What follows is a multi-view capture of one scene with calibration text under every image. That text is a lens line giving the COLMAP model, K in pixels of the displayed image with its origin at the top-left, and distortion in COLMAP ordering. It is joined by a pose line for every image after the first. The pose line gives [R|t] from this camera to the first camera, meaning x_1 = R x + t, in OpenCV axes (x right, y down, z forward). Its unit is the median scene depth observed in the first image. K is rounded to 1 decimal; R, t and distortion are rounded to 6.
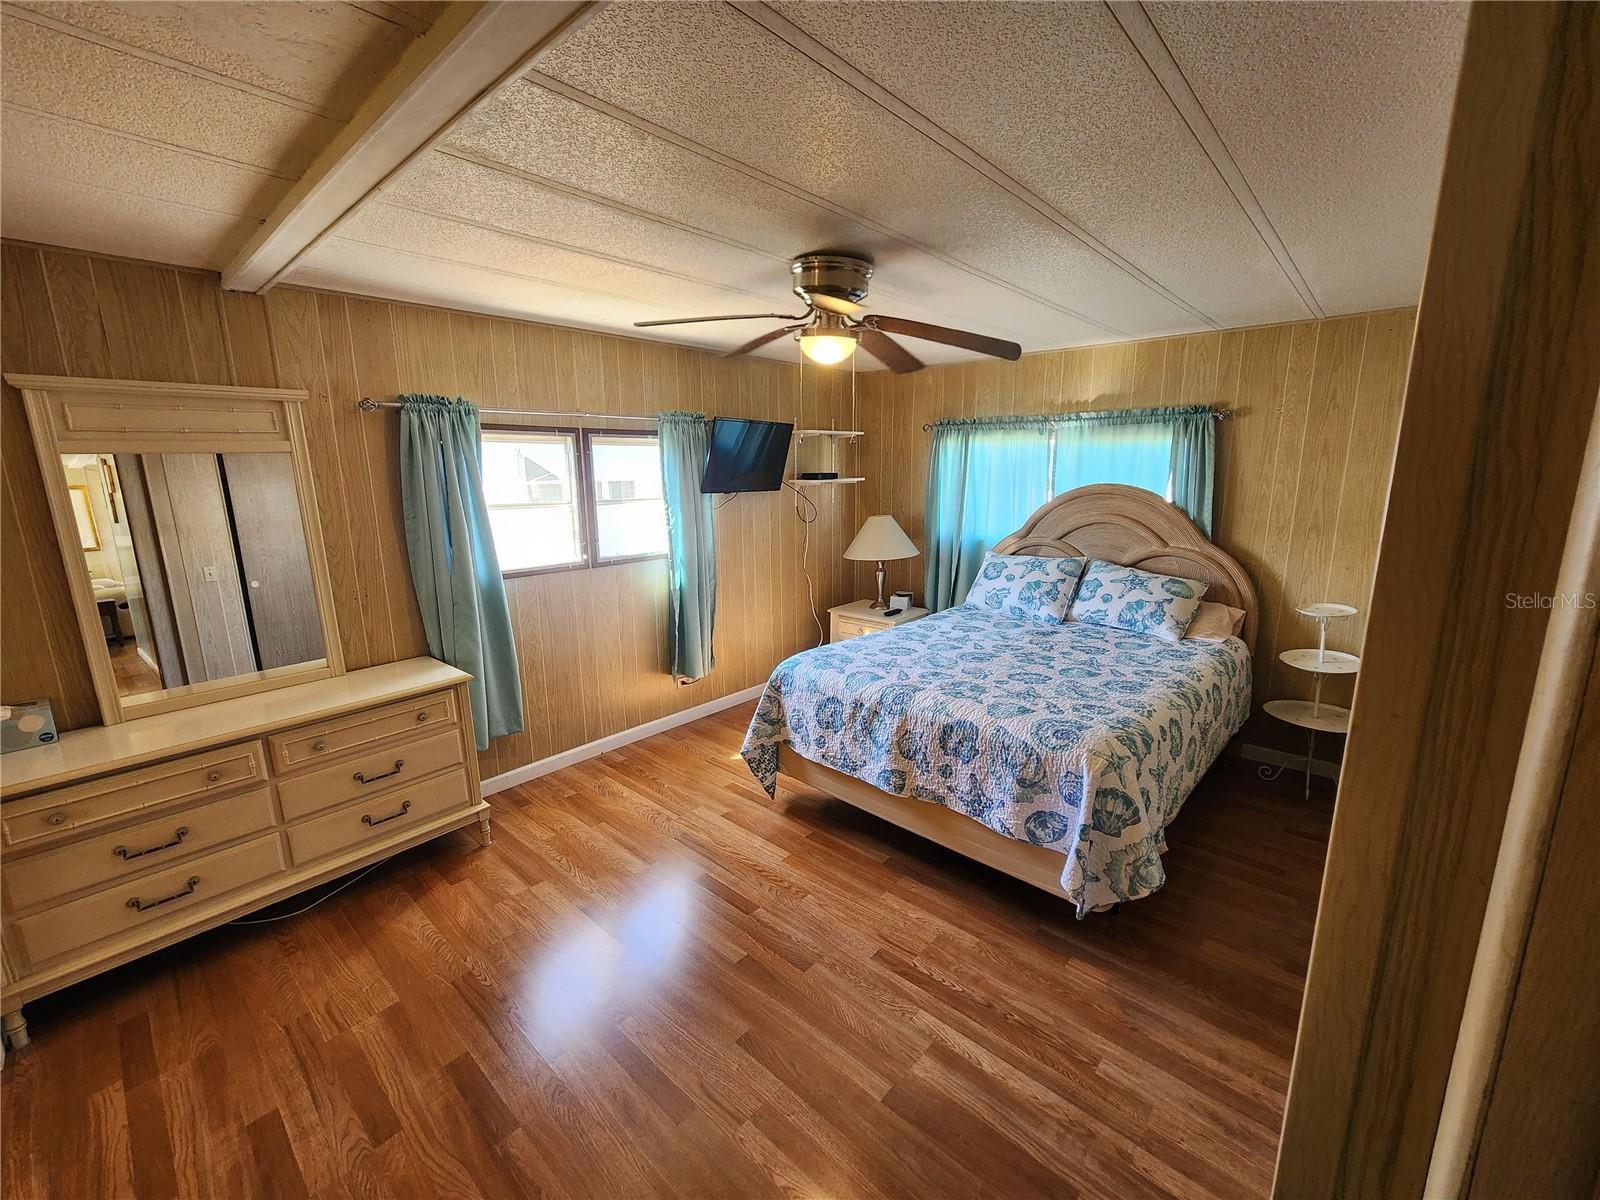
lens RADIAL K [[656.5, 0, 801.6], [0, 656.5, 600.6], [0, 0, 1]] dist [-0.005567, 0.000958]
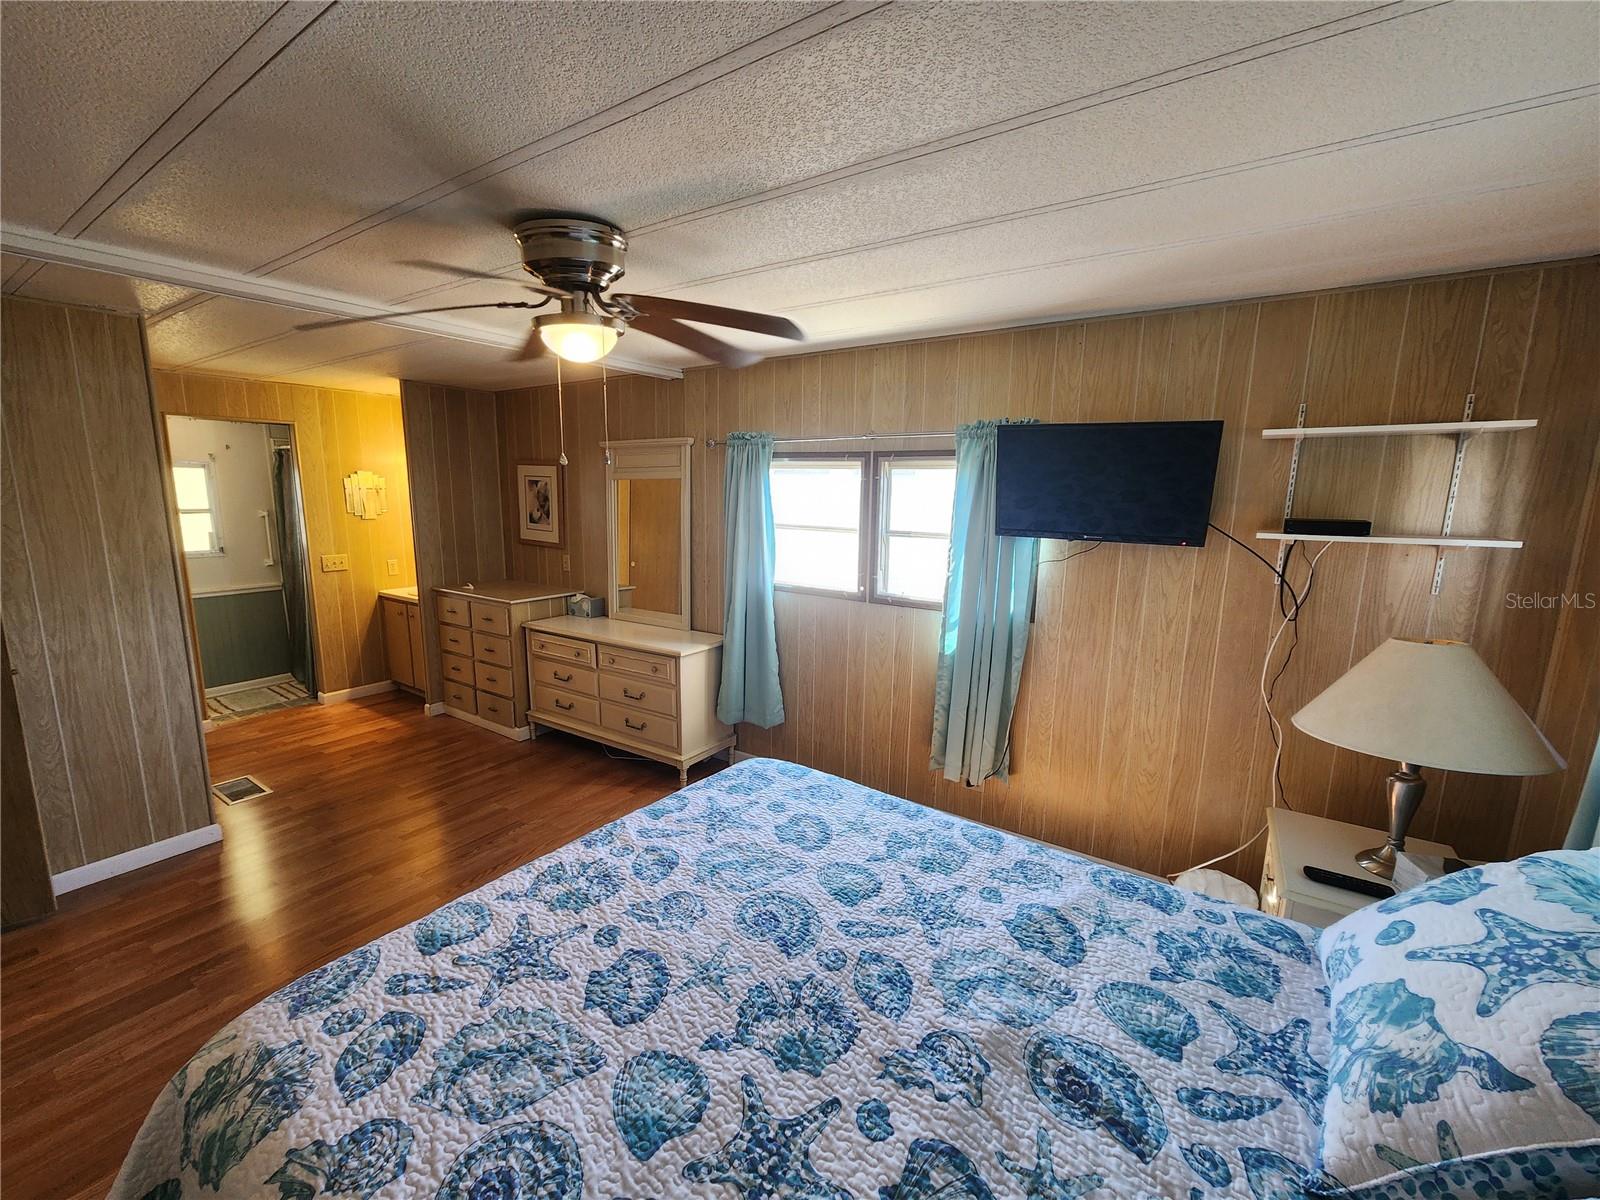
lens RADIAL K [[656.5, 0, 801.6], [0, 656.5, 600.6], [0, 0, 1]] dist [-0.005567, 0.000958]
pose [[0.140398, 0.177474, -0.974059, 0.640997], [-0.216683, 0.965462, 0.144676, -0.187270], [0.966094, 0.190750, 0.174005, 0.850249]]
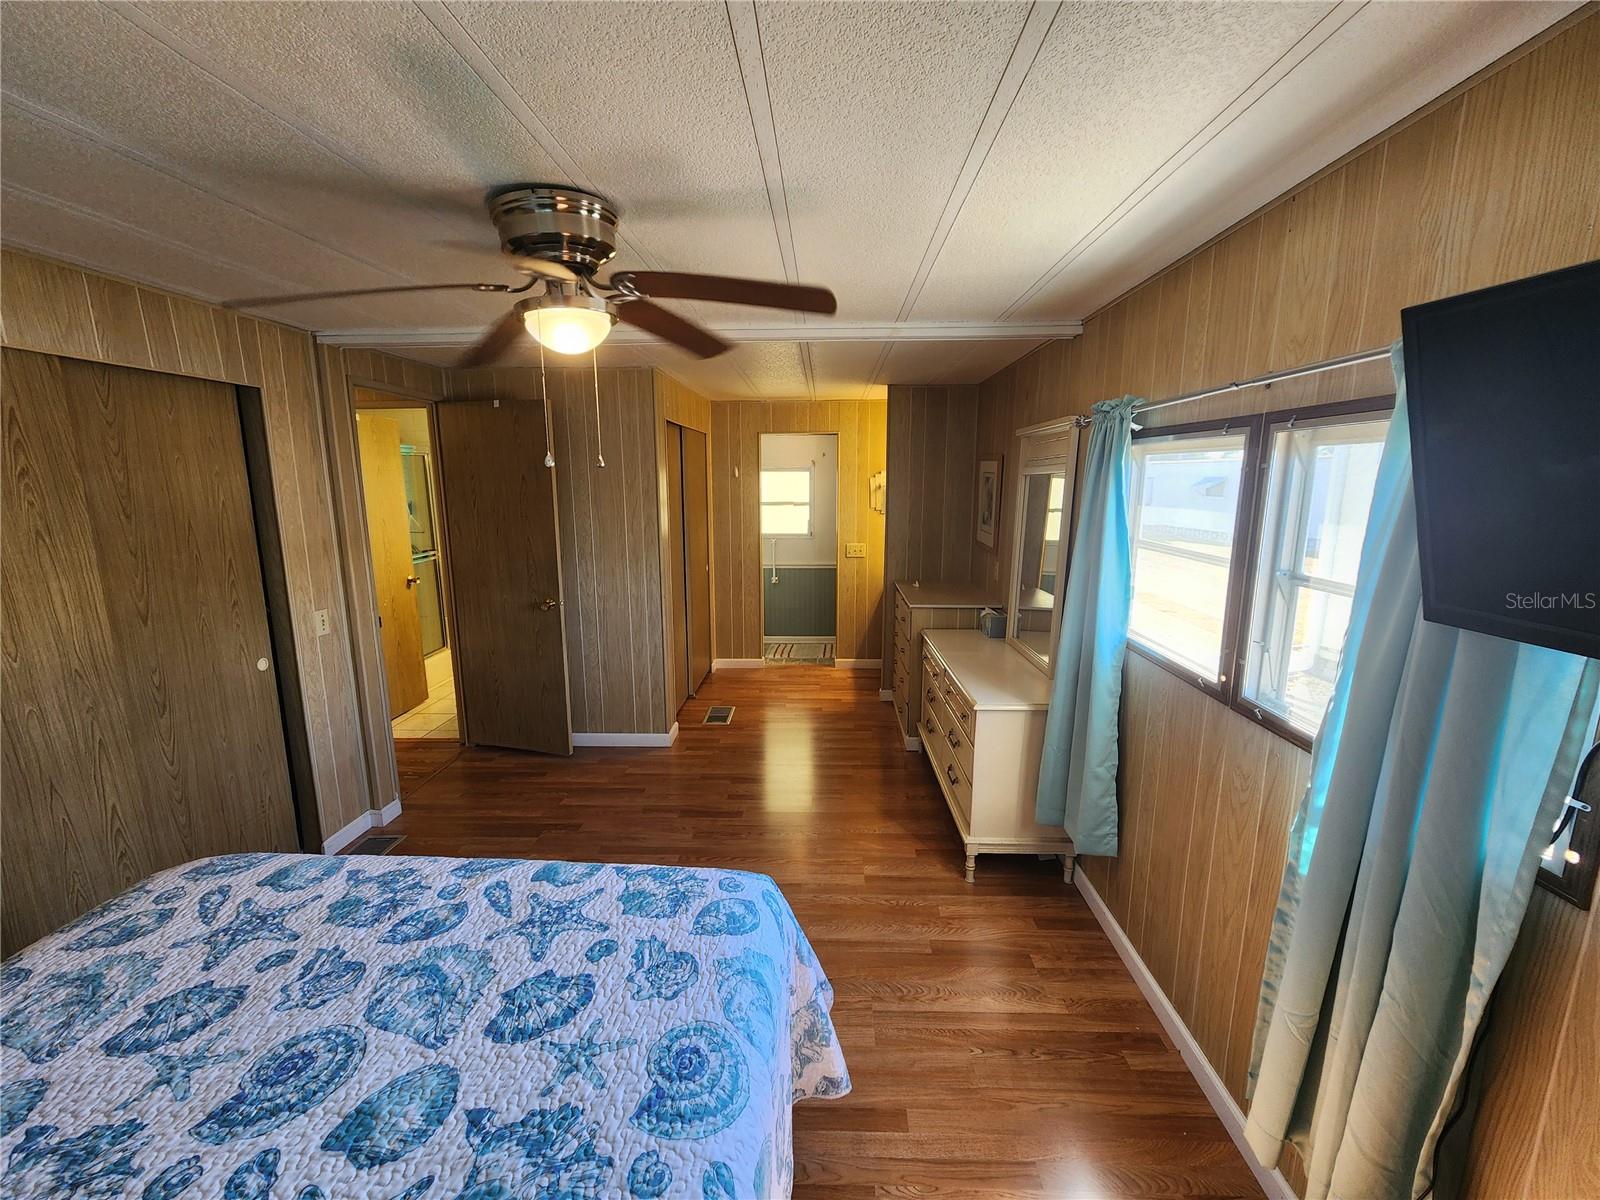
lens RADIAL K [[660.6, 0, 807.8], [0, 660.6, 590.3], [0, 0, 1]] dist [-0.001193, 0.000284]
pose [[-0.761650, 0.120616, -0.636664, 0.238891], [-0.121814, 0.938355, 0.323498, -0.279696], [0.636436, 0.323947, -0.700005, 1.262610]]
